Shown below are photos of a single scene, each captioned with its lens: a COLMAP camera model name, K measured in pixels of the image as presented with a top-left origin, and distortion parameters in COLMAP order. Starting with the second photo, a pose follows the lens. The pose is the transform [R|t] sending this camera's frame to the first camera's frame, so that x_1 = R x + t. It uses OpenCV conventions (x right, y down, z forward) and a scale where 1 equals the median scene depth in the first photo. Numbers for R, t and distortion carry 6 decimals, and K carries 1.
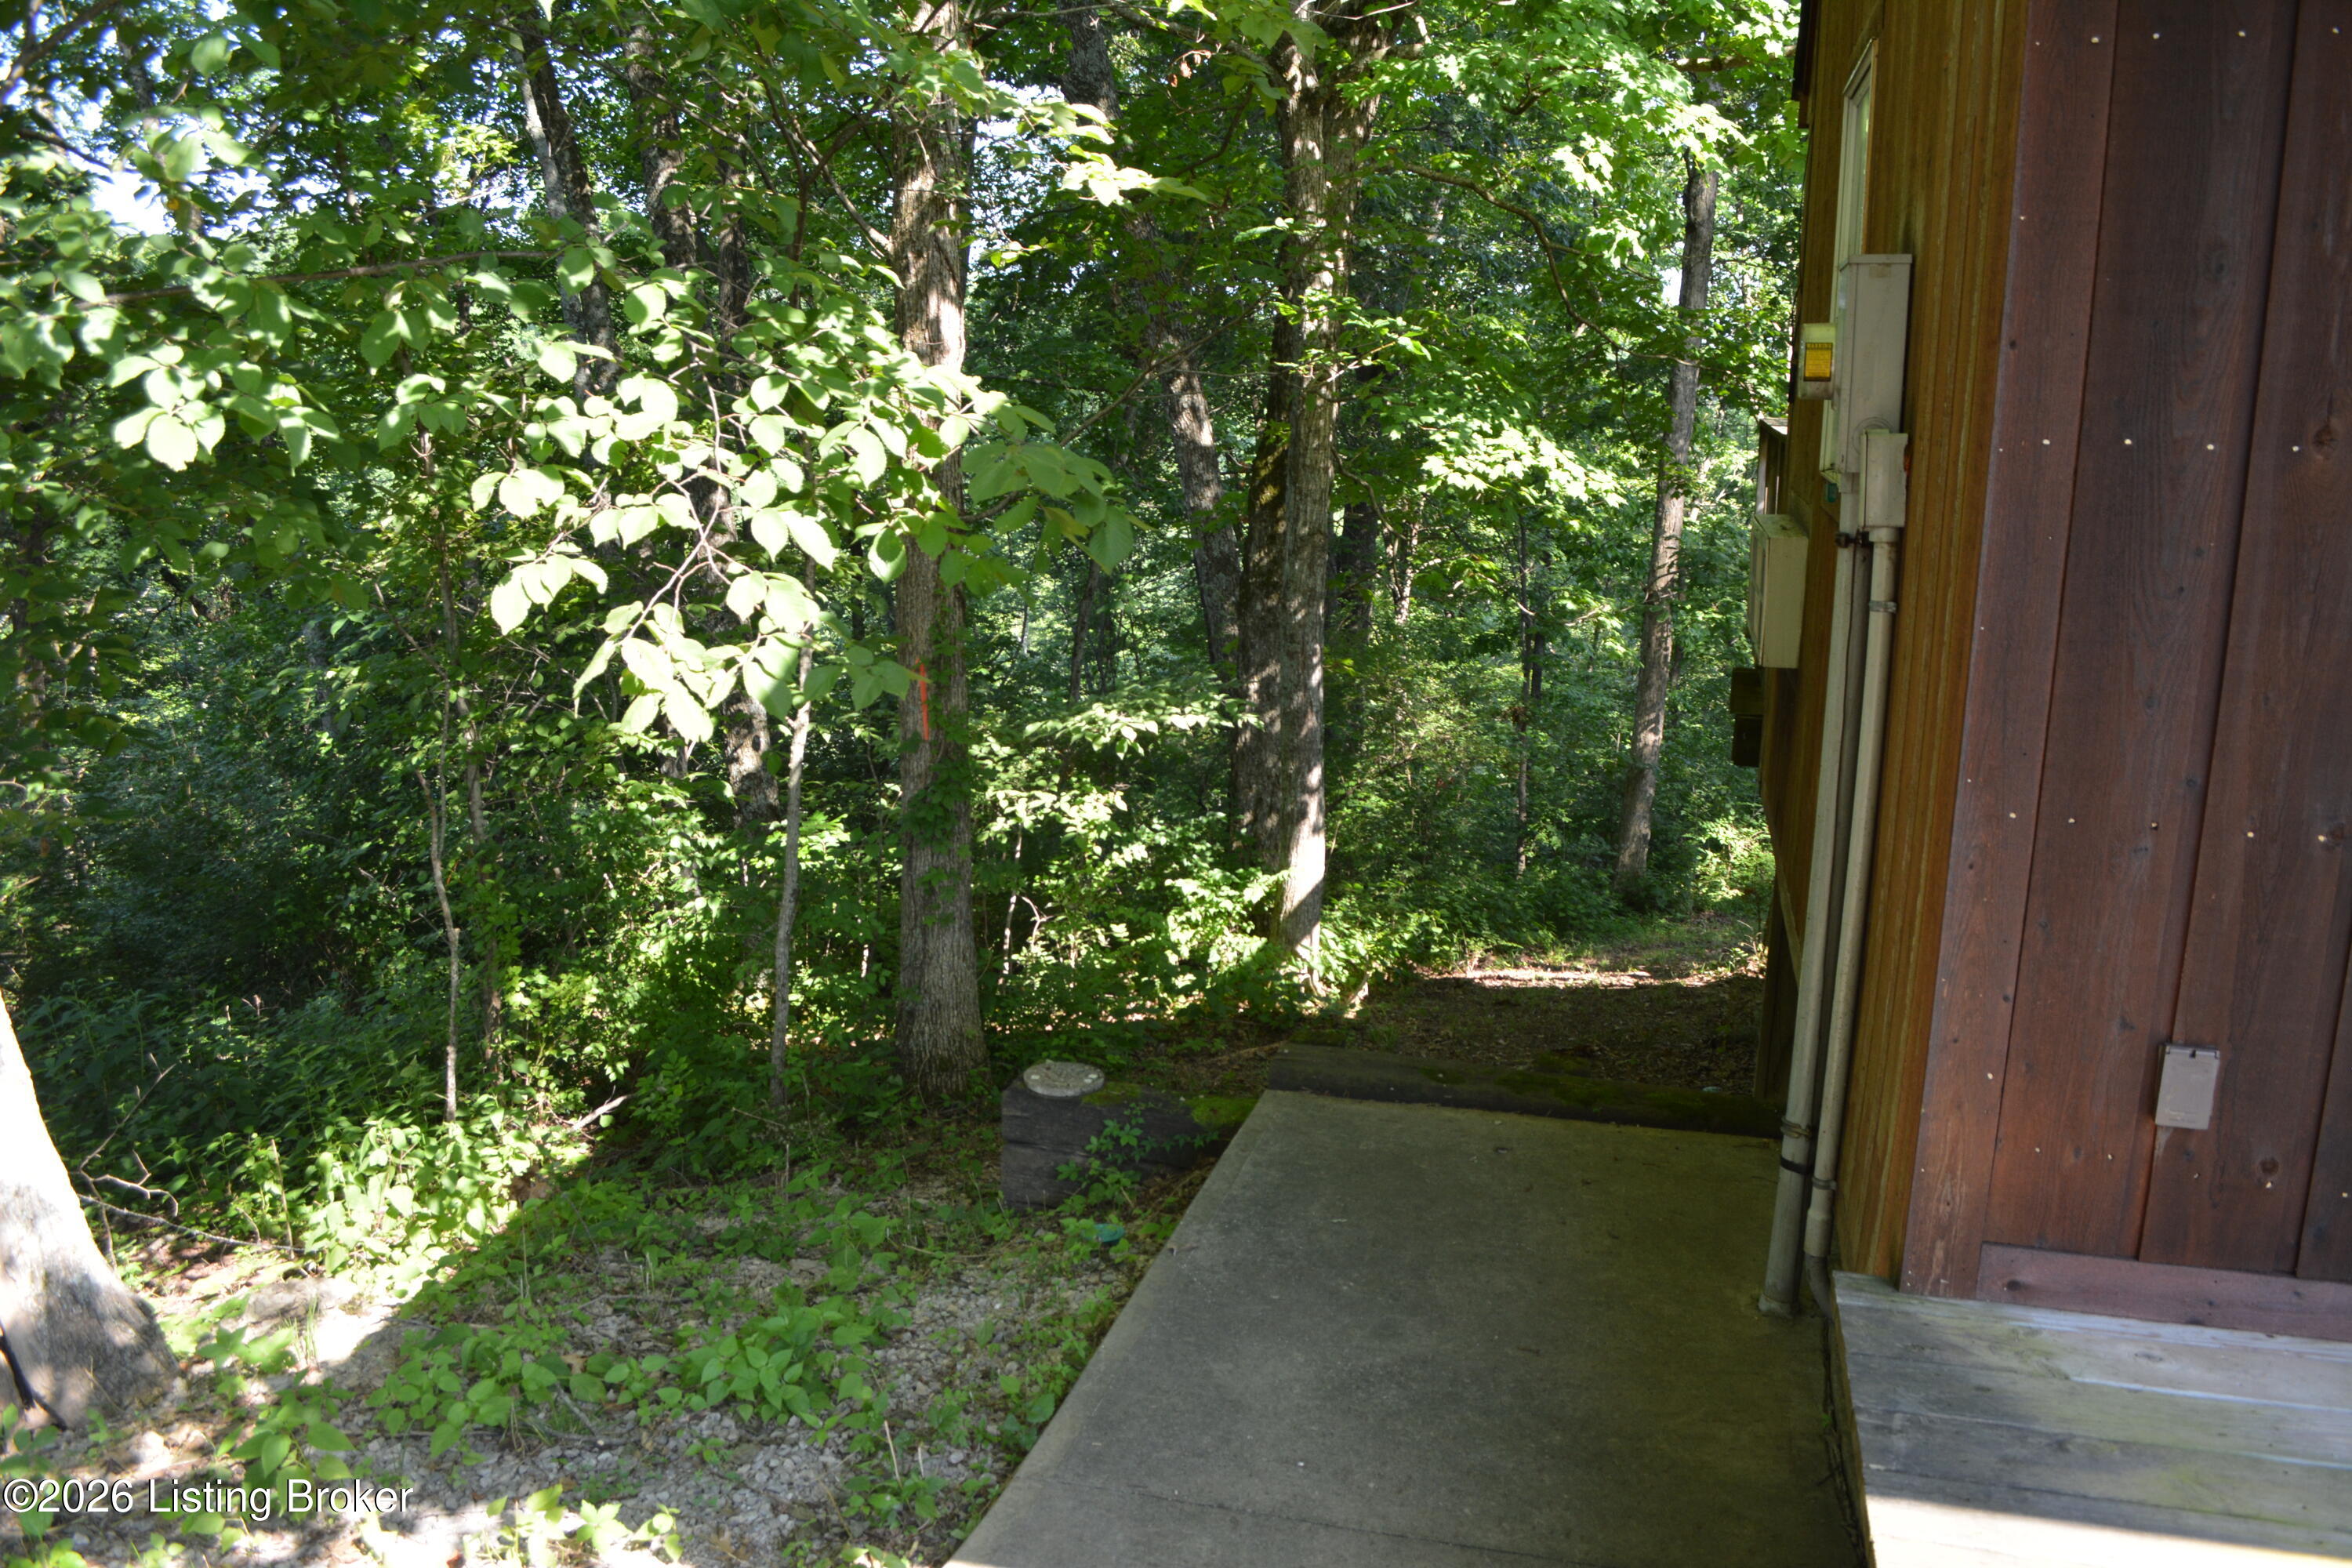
lens RADIAL K [[1856.5, 0, 1178.8], [0, 1856.5, 807.8], [0, 0, 1]] dist [-0.085088, 0.015967]
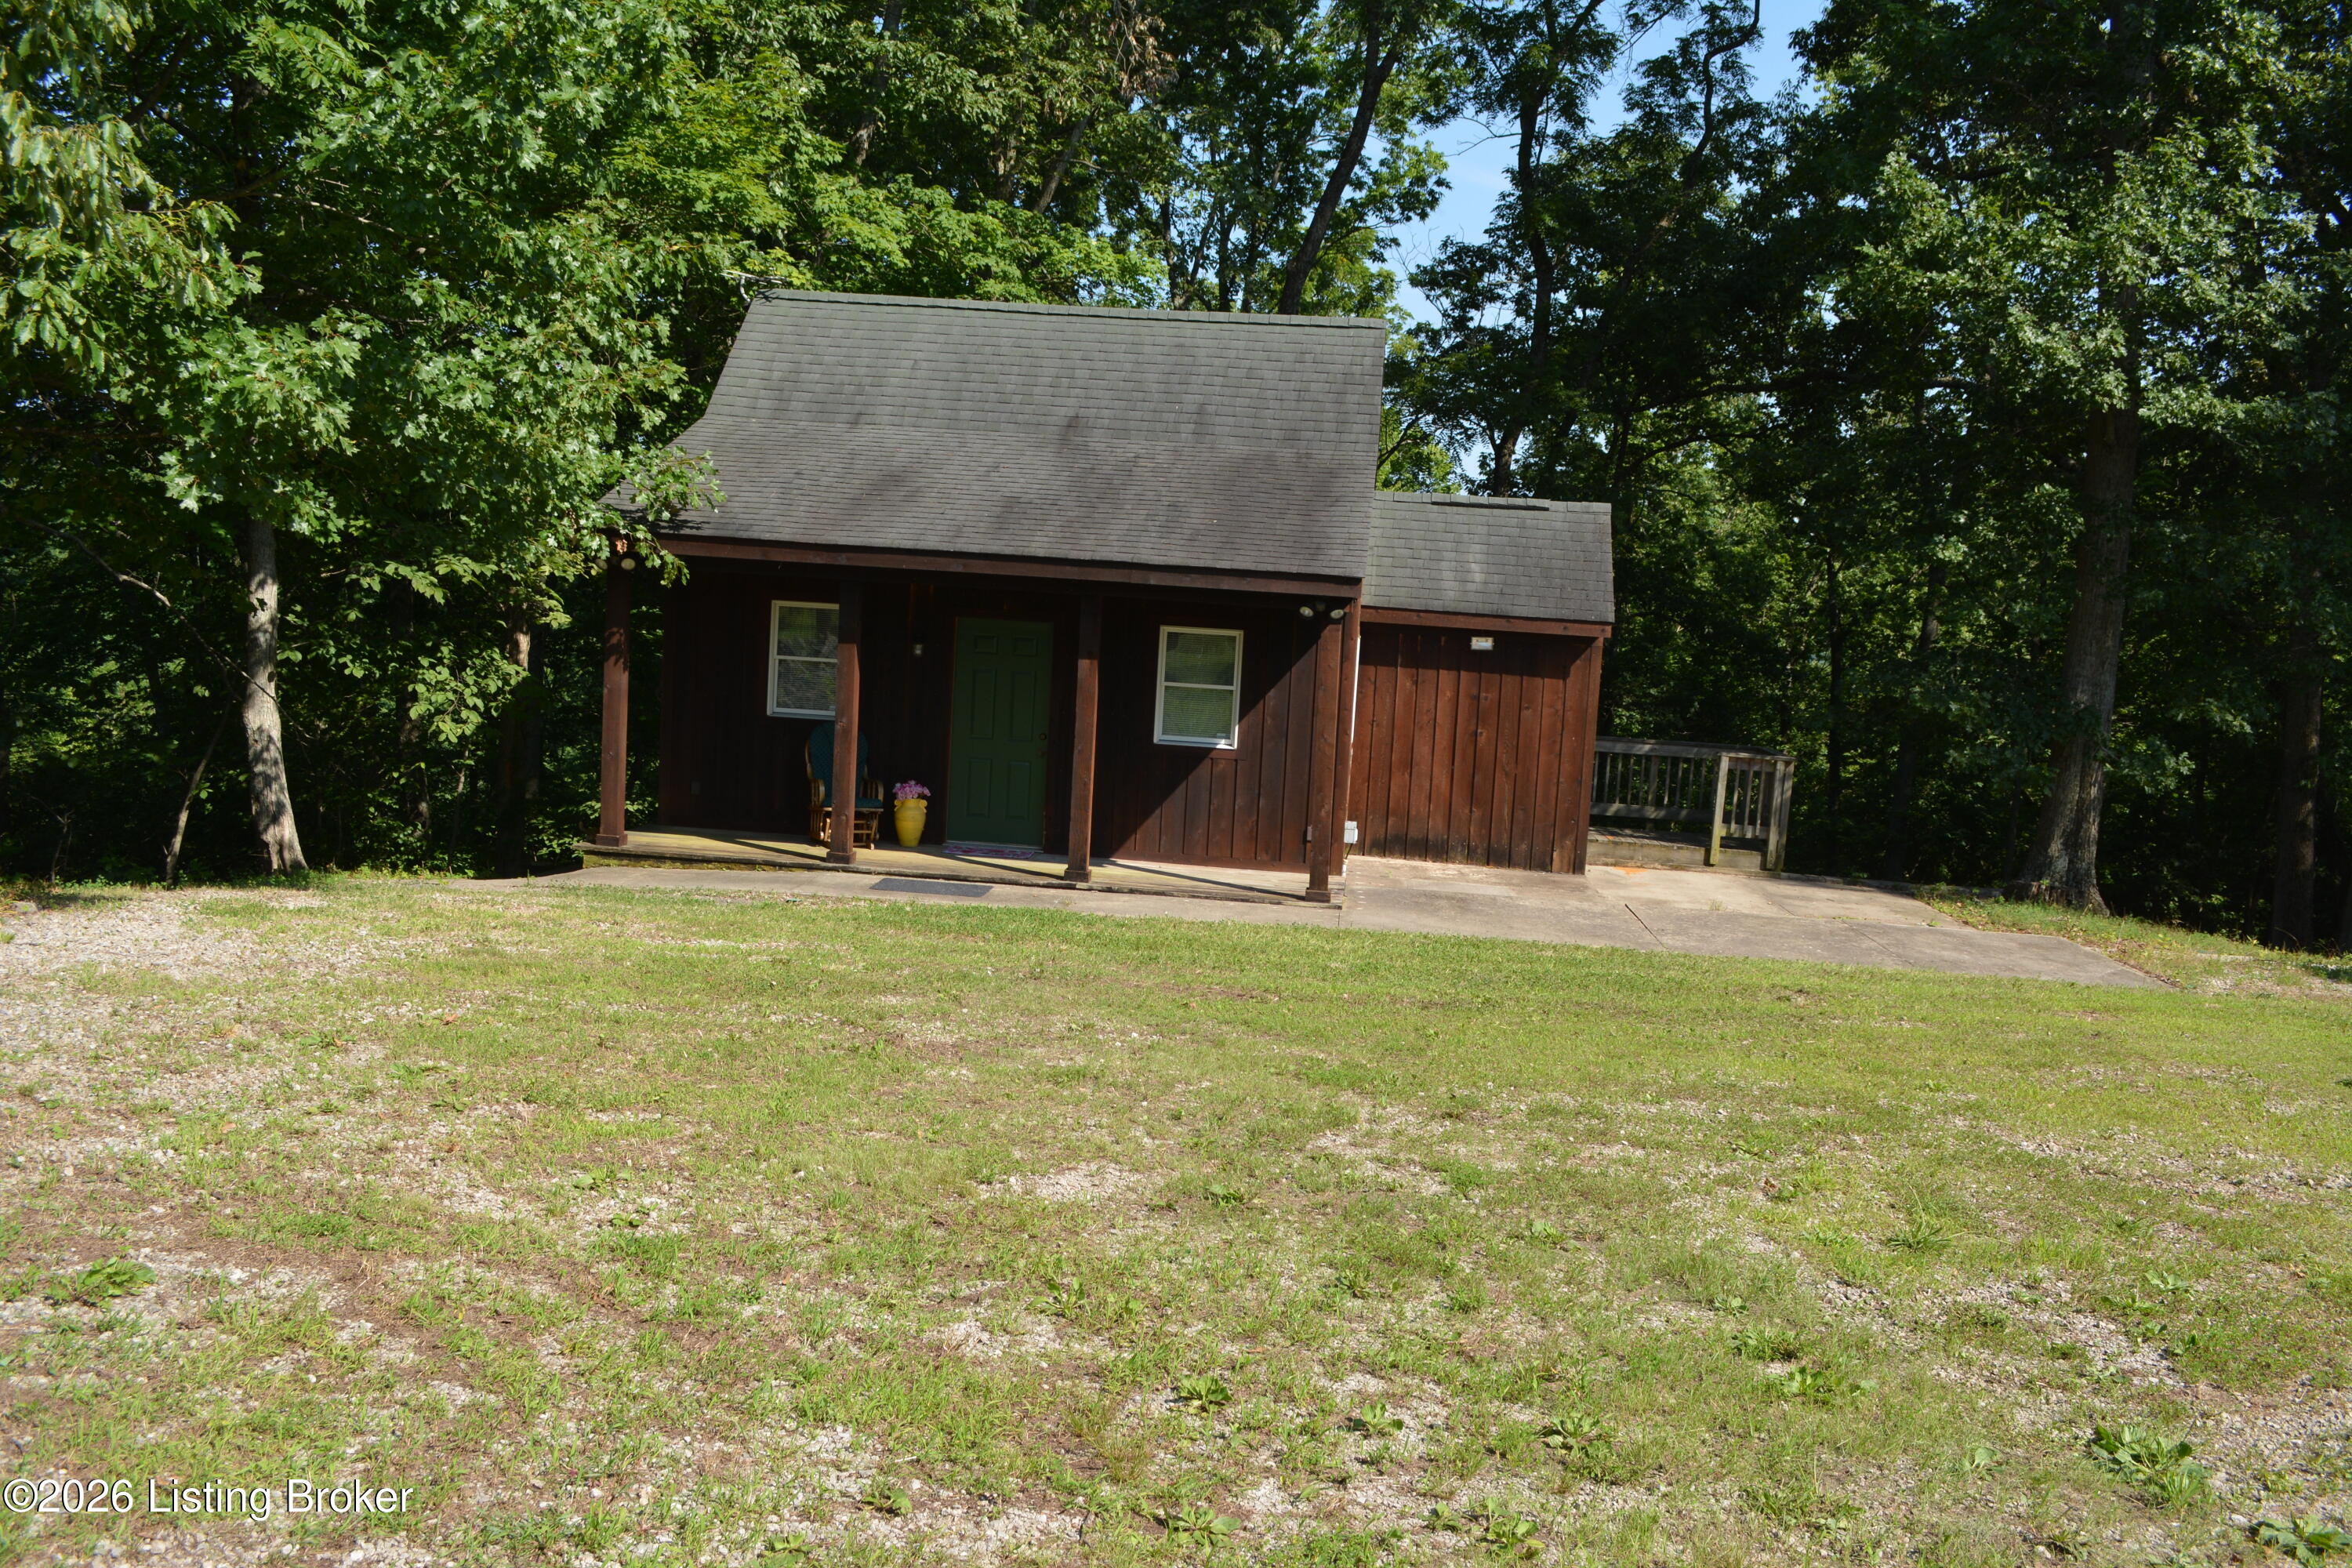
lens RADIAL K [[2057.8, 0, 1176.0], [0, 2057.8, 784.0], [0, 0, 1]] dist [-0.075199, 0.017651]
pose [[0.982385, 0.040285, 0.182472, 0.590334], [-0.011625, 0.987770, -0.155485, 0.828792], [-0.186504, 0.150625, 0.970839, -4.259907]]
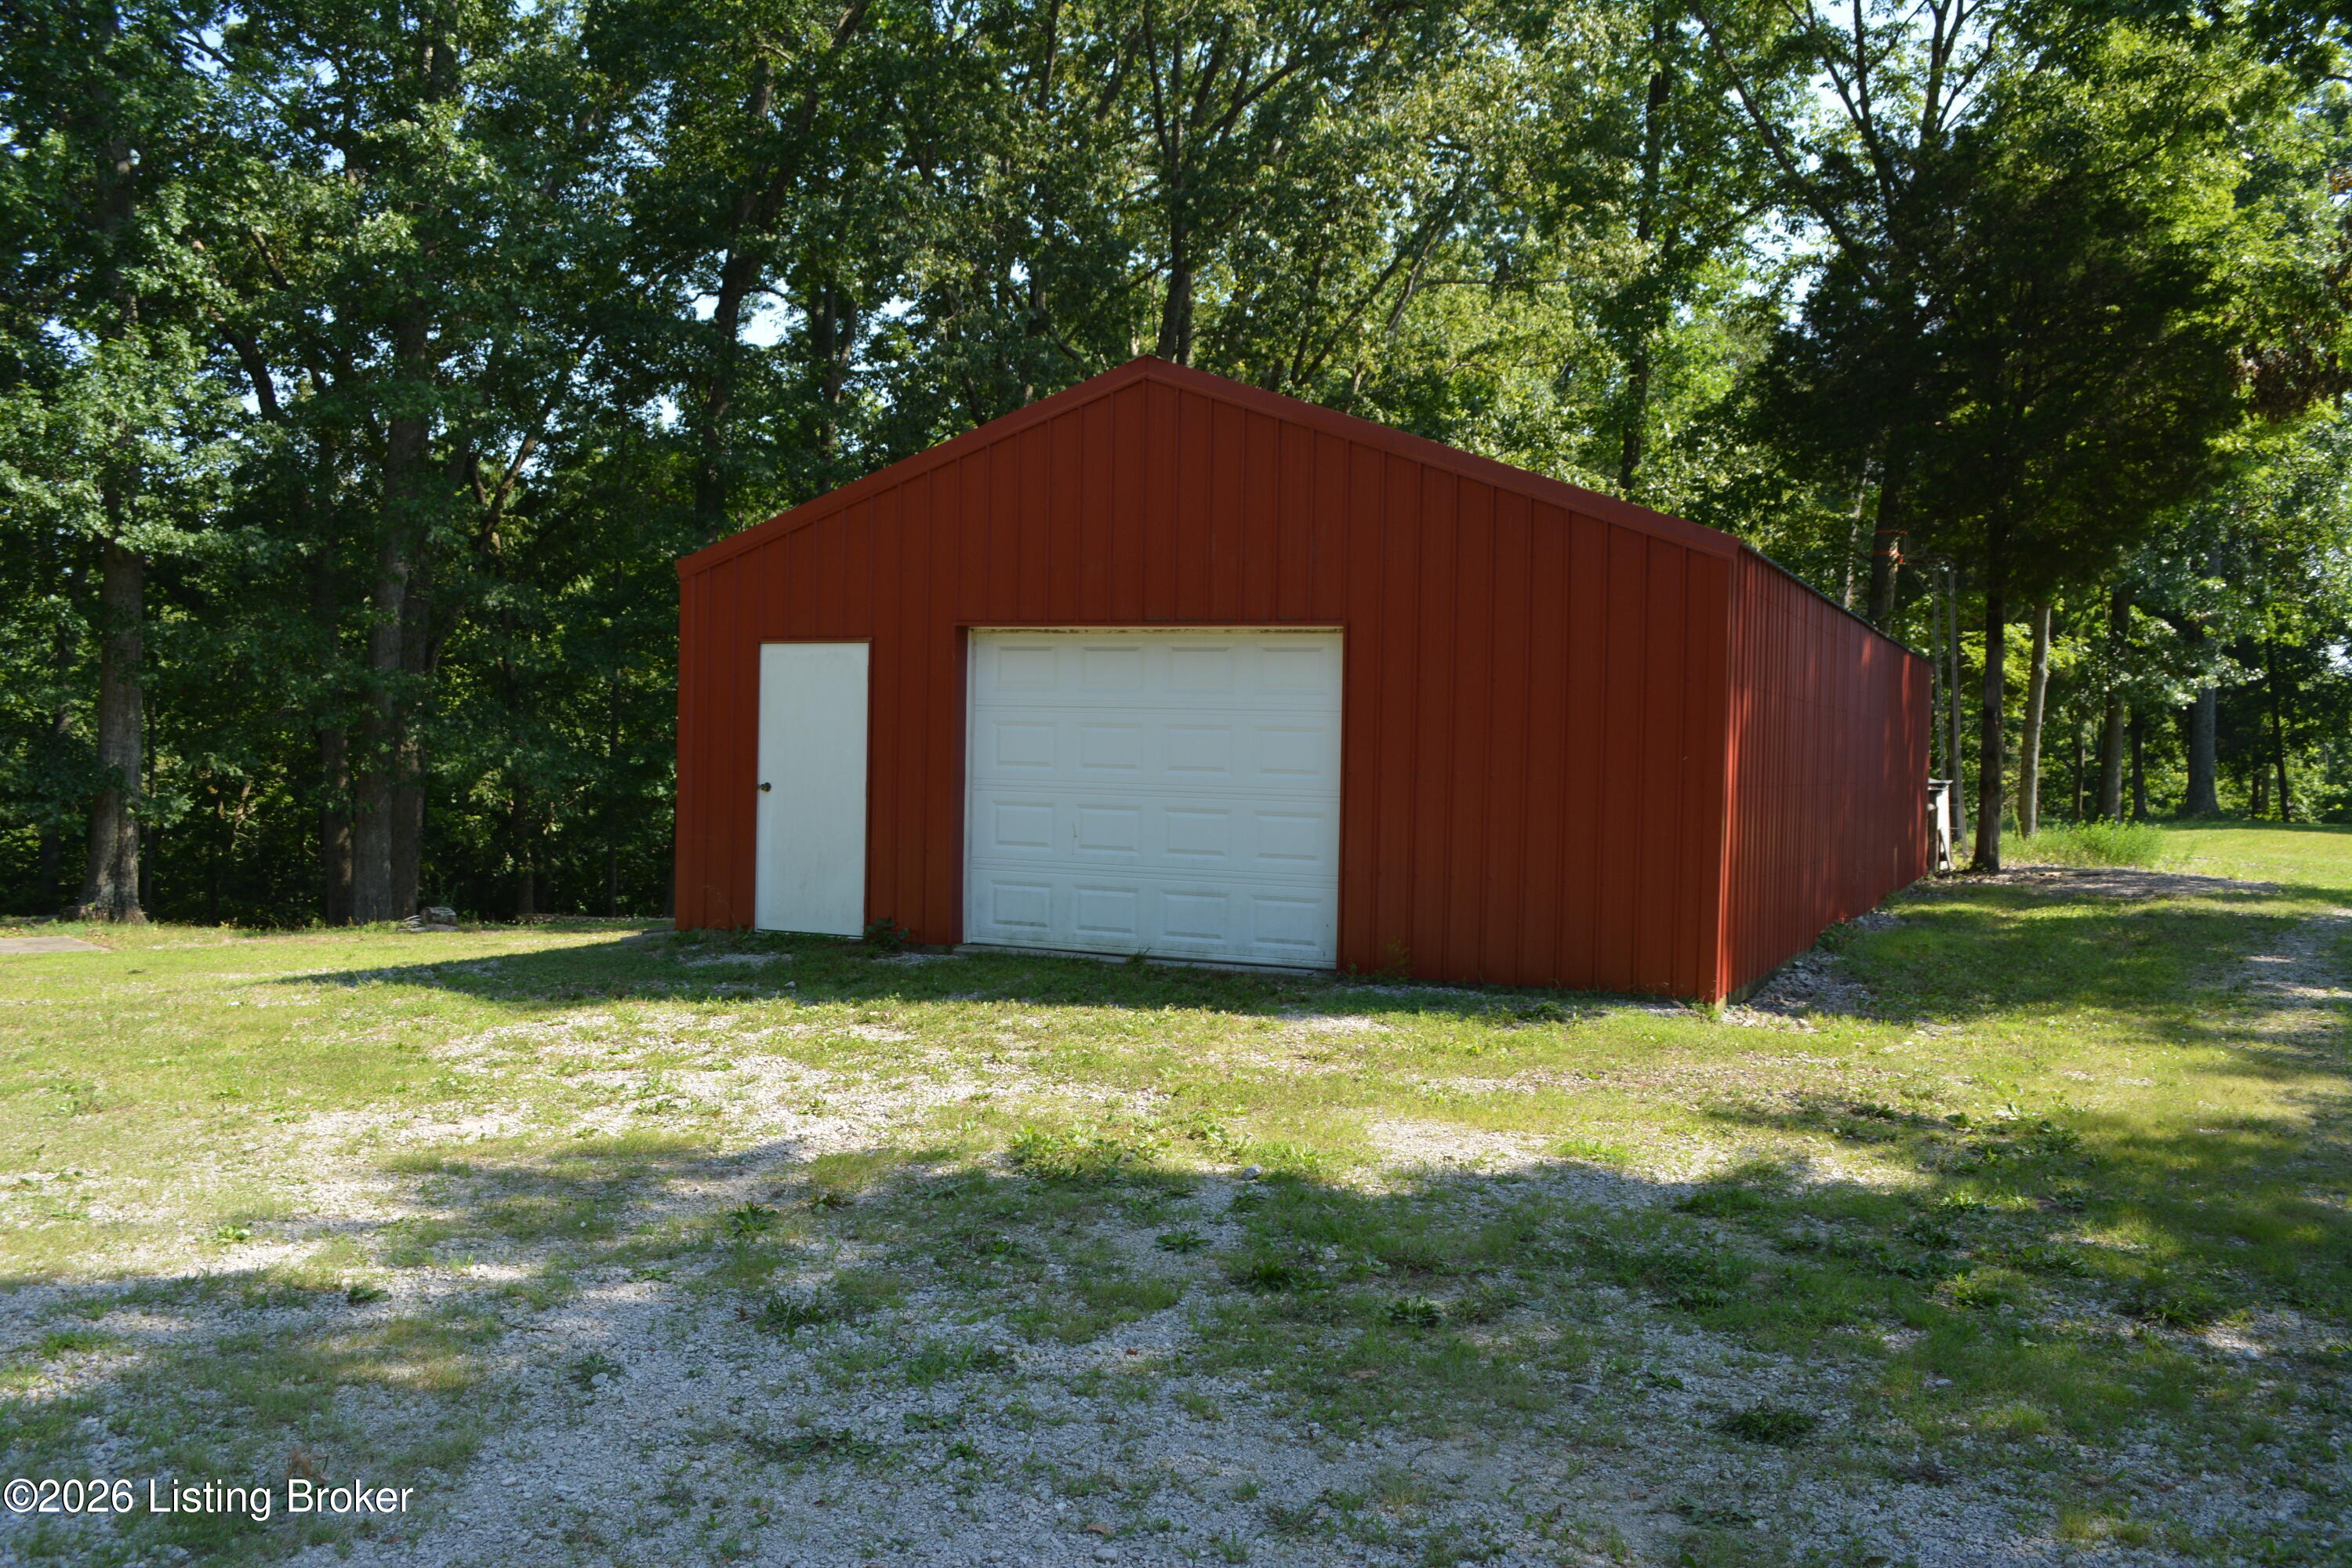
lens RADIAL K [[2057.8, 0, 1176.0], [0, 2057.8, 784.0], [0, 0, 1]] dist [-0.075199, 0.017651]
pose [[0.544598, -0.020446, 0.838448, 0.121590], [0.198217, 0.974520, -0.104984, 1.292503], [-0.814938, 0.223368, 0.534774, -6.257887]]
